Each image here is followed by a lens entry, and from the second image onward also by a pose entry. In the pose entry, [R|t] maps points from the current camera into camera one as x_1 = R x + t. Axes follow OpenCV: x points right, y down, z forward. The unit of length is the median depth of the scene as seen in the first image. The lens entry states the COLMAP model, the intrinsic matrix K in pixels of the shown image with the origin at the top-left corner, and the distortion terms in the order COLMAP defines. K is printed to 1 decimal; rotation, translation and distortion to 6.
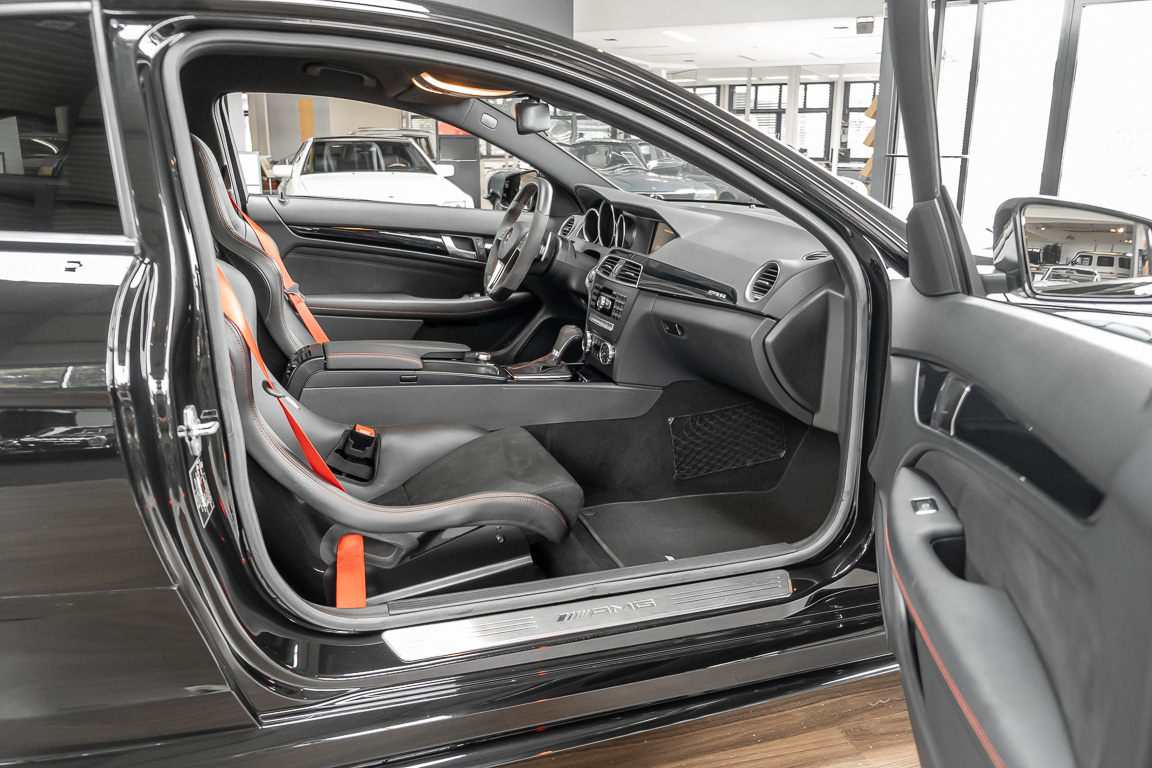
lens RADIAL K [[893.1, 0, 576.0], [0, 893.1, 384.0], [0, 0, 1]] dist [-0.025451, 0.008372]
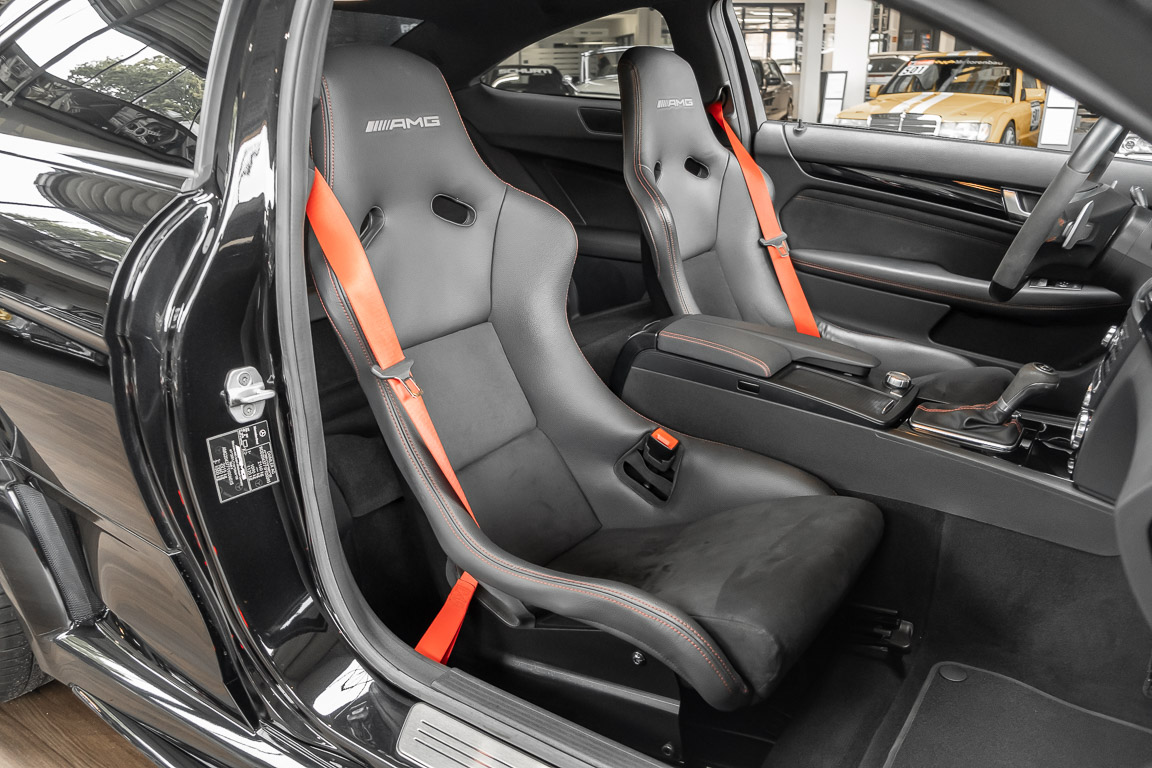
lens RADIAL K [[893.1, 0, 576.0], [0, 893.1, 384.0], [0, 0, 1]] dist [-0.025451, 0.008372]
pose [[0.606225, 0.246723, -0.756055, 0.258246], [-0.181514, 0.968494, 0.170505, -0.099393], [0.774302, 0.033870, 0.631909, 0.404530]]
